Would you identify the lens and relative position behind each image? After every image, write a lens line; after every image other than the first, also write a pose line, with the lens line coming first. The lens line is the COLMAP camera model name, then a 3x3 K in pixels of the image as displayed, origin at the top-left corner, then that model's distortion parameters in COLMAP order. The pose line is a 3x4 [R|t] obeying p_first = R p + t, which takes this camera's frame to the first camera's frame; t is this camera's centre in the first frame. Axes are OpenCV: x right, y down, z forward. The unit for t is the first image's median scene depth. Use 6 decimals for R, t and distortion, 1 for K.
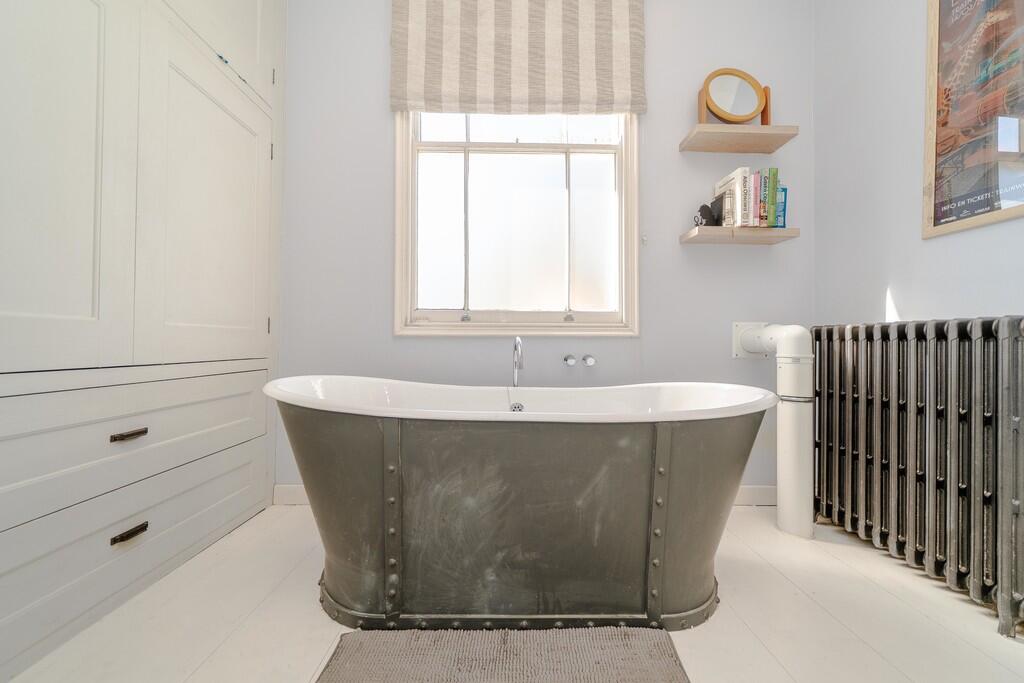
lens RADIAL K [[347.3, 0, 511.7], [0, 347.3, 343.8], [0, 0, 1]] dist [-0.003190, -0.000195]
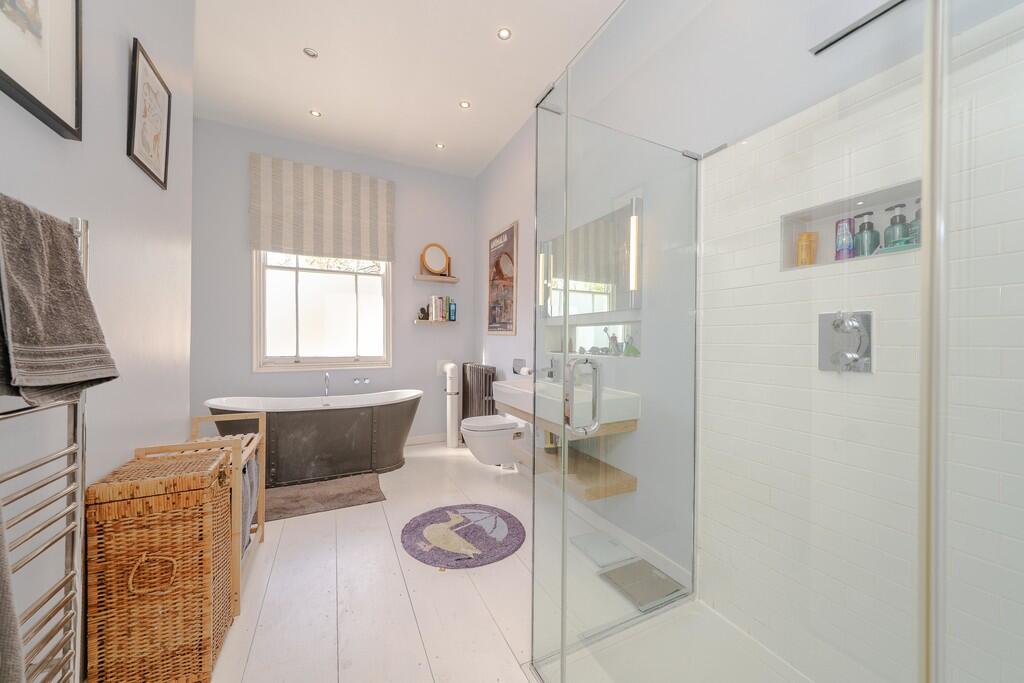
lens RADIAL K [[364.8, 0, 513.9], [0, 364.8, 341.2], [0, 0, 1]] dist [-0.000082, -0.000111]
pose [[0.901720, -0.004614, 0.432295, 0.076827], [0.000722, 0.999958, 0.009166, -0.208828], [-0.432319, -0.007953, 0.901686, -1.348031]]
